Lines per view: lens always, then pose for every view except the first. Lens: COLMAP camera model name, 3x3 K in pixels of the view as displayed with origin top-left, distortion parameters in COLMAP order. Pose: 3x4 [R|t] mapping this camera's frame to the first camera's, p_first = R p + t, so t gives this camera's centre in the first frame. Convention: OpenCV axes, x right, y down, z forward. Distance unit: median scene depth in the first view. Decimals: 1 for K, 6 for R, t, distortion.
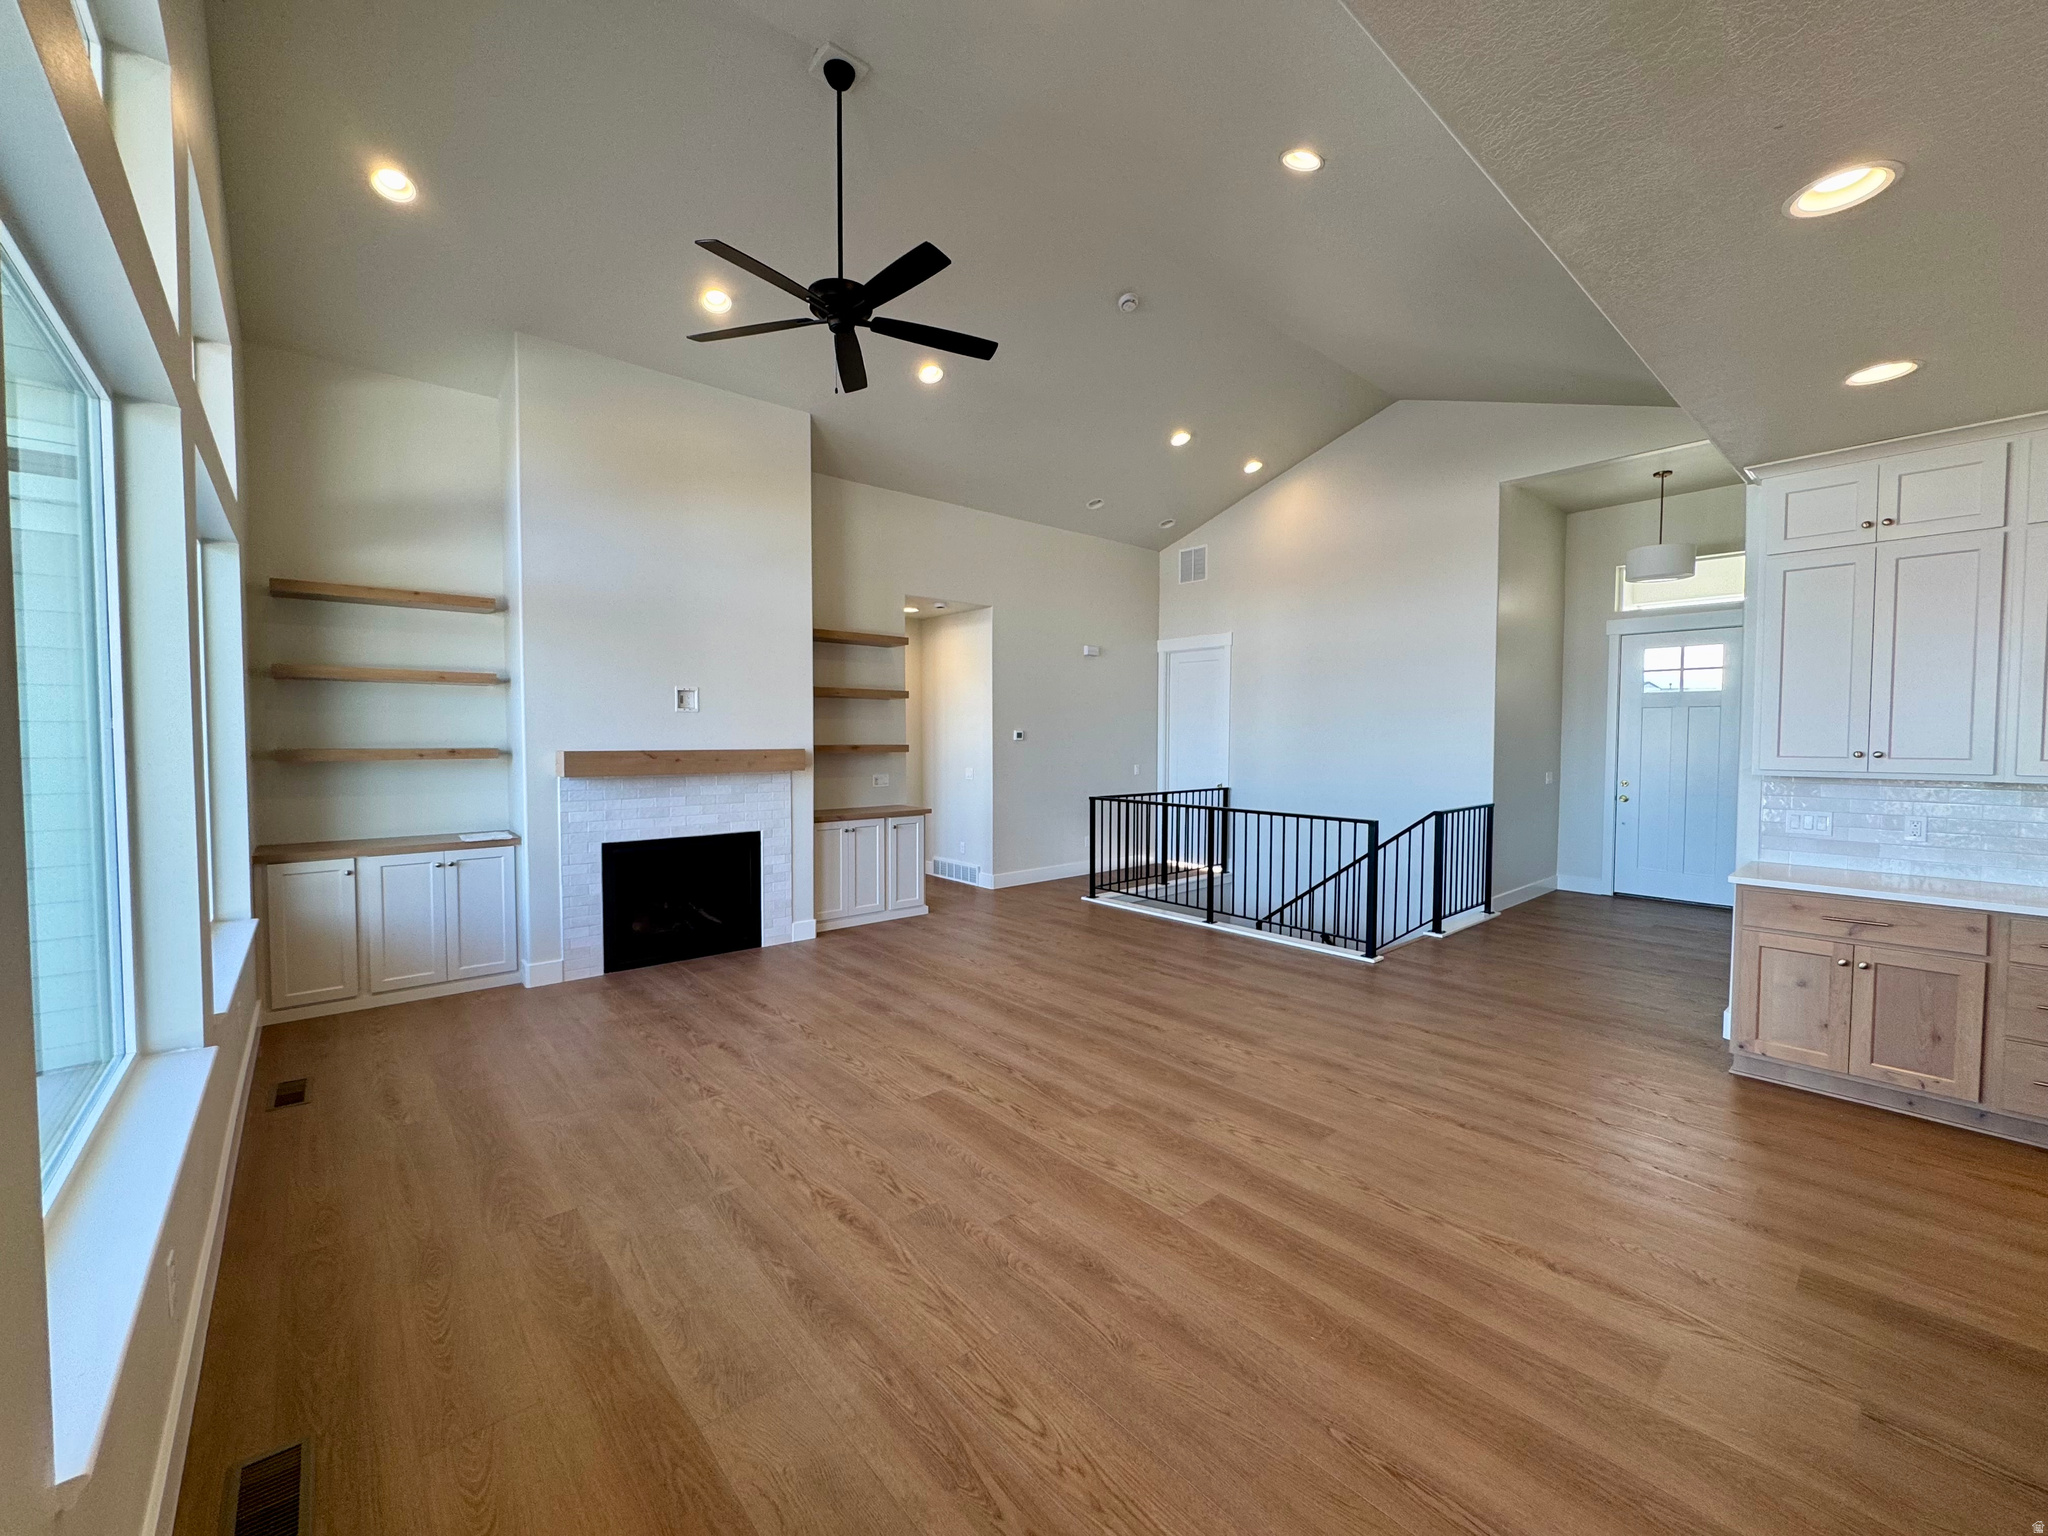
lens RADIAL K [[815.2, 0, 1026.4], [0, 815.2, 766.5], [0, 0, 1]] dist [-0.001480, -0.000013]
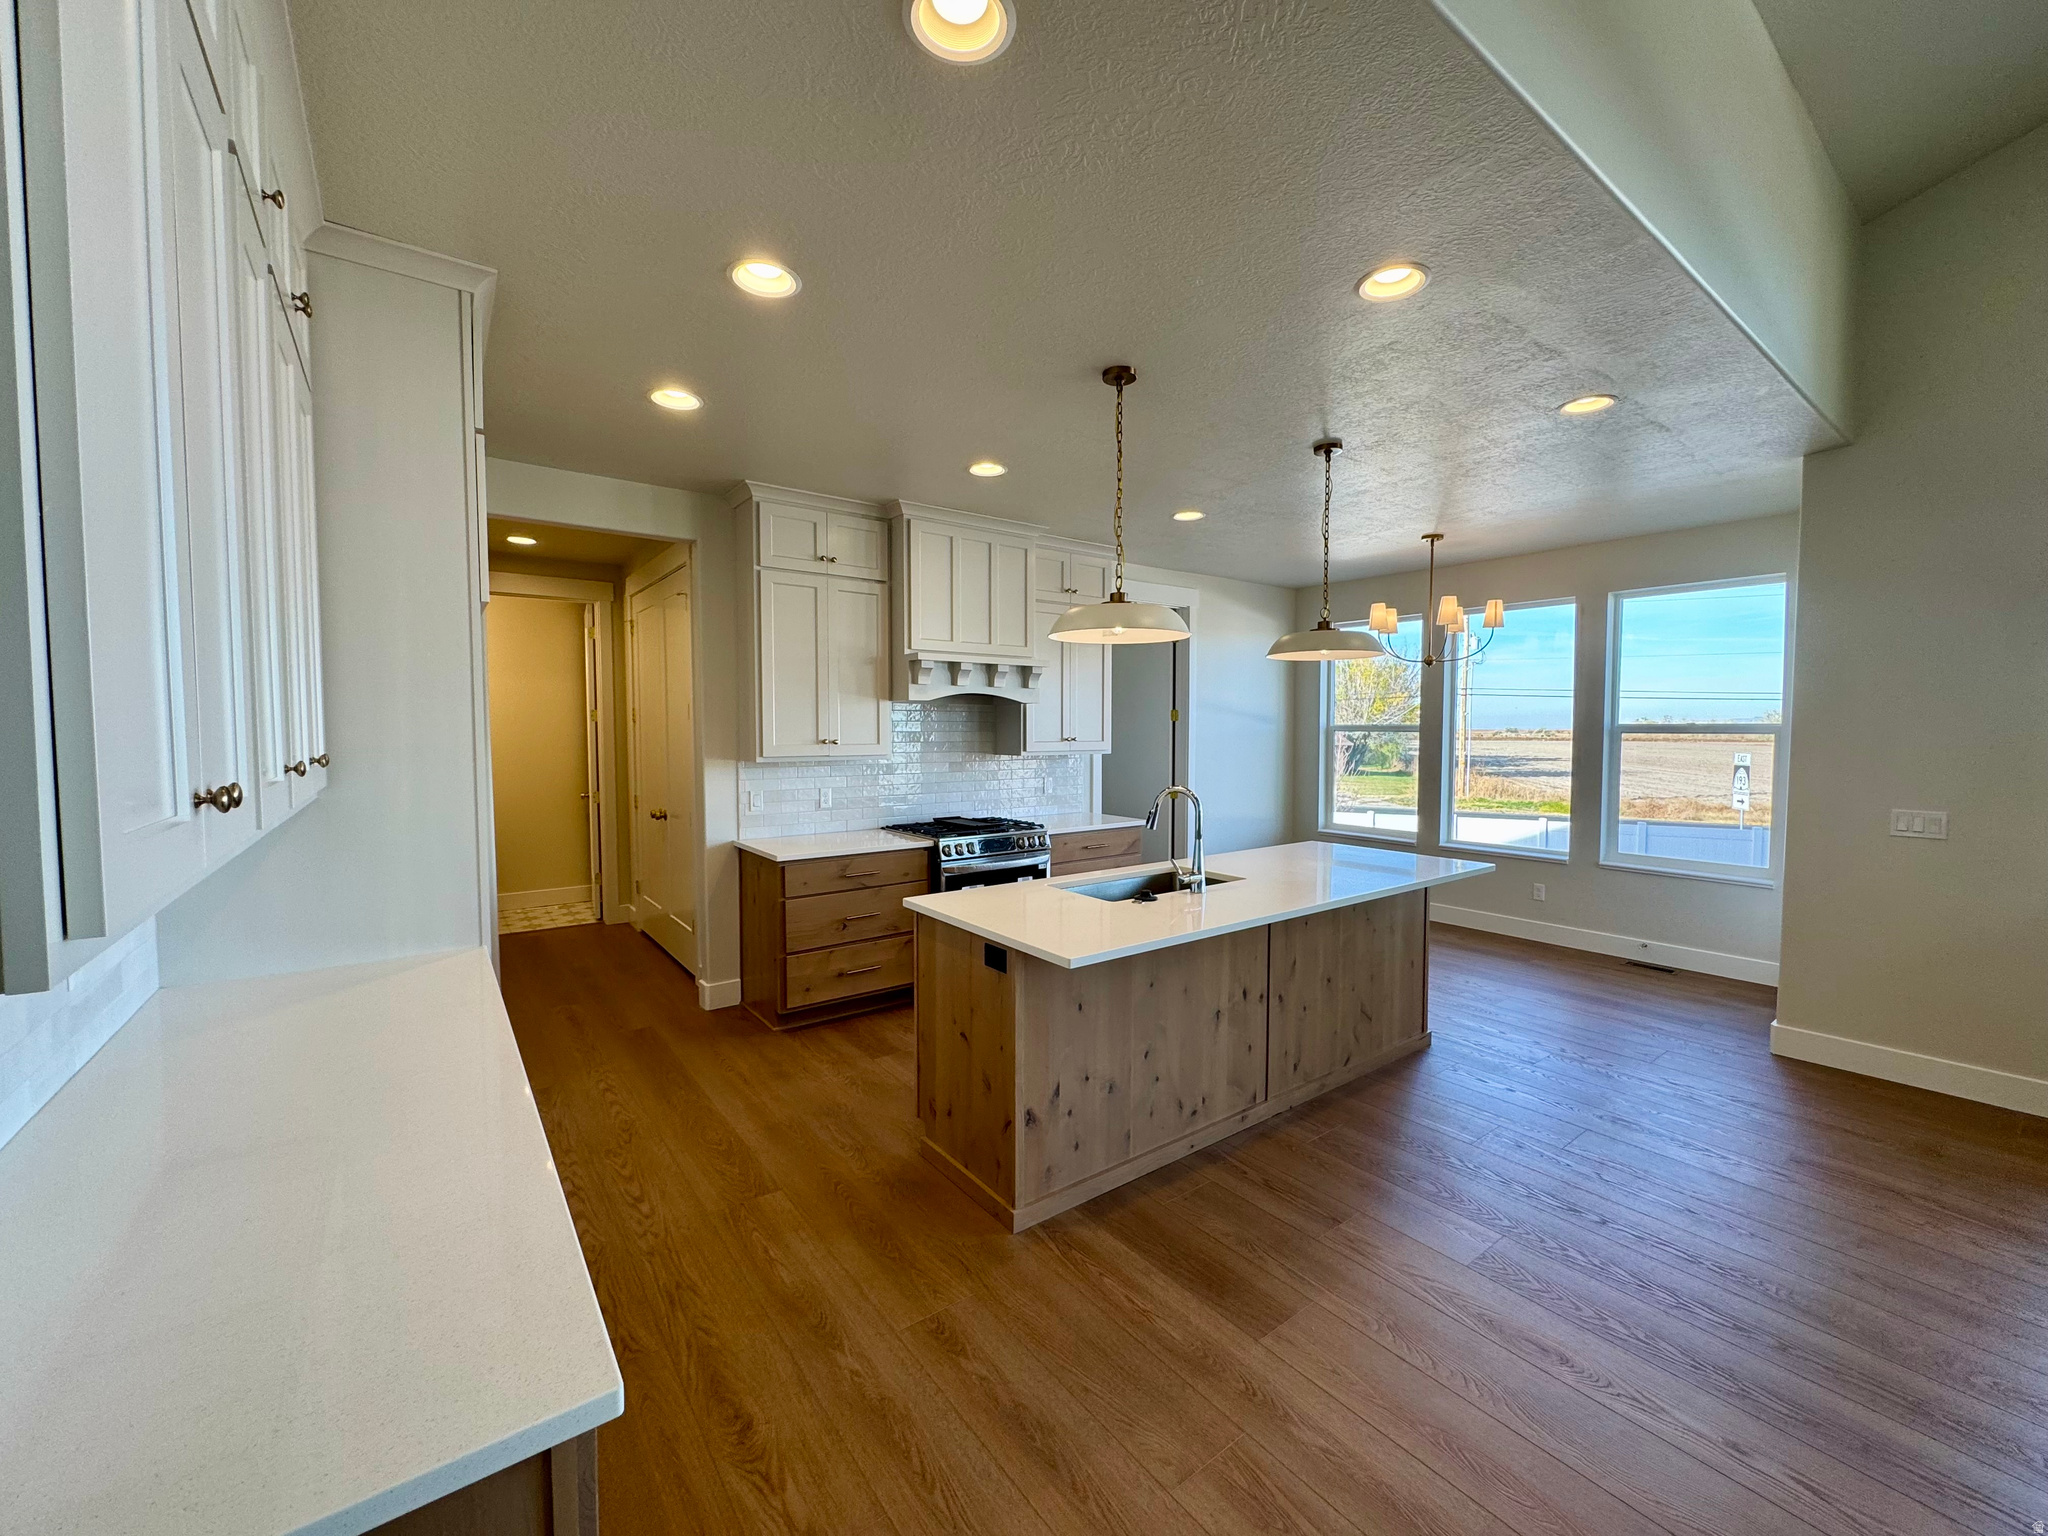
lens RADIAL K [[815.2, 0, 1026.4], [0, 815.2, 766.5], [0, 0, 1]] dist [-0.001480, -0.000013]
pose [[-0.997135, -0.006698, 0.075344, 0.392950], [0.000042, 0.996023, 0.089091, -0.023861], [-0.075641, 0.088839, -0.993170, 0.626444]]
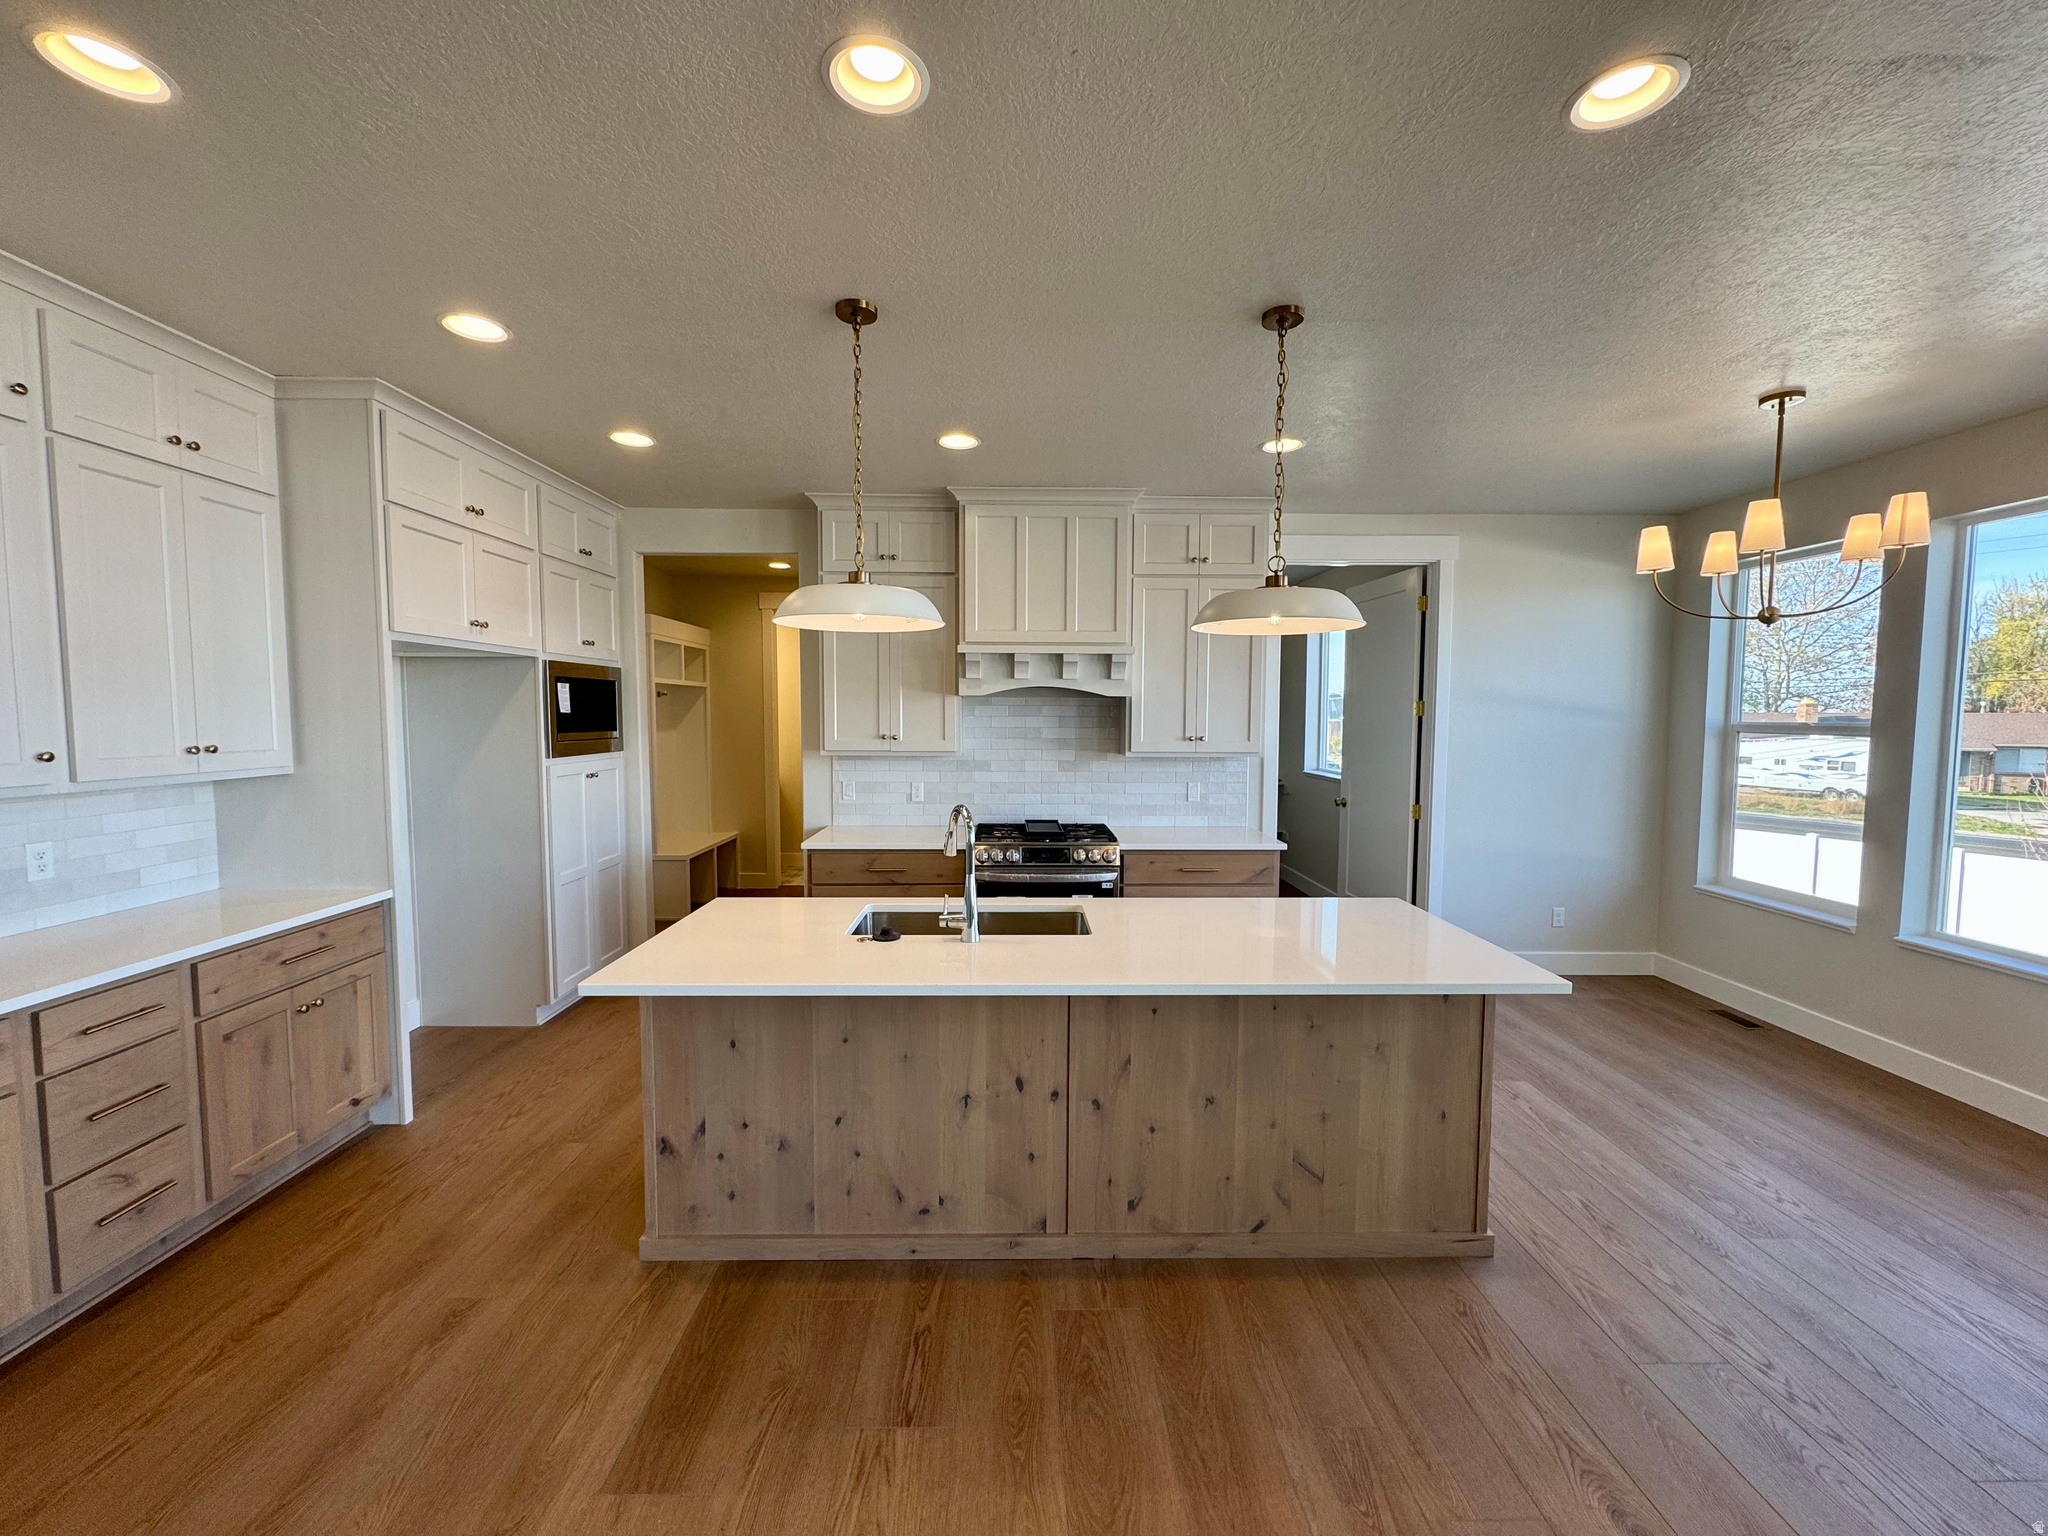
lens RADIAL K [[815.2, 0, 1026.4], [0, 815.2, 766.5], [0, 0, 1]] dist [-0.001480, -0.000013]
pose [[-0.764358, -0.047813, 0.643017, 0.088099], [0.019962, 0.995014, 0.097715, -0.024279], [-0.644483, 0.087525, -0.759592, 0.425870]]
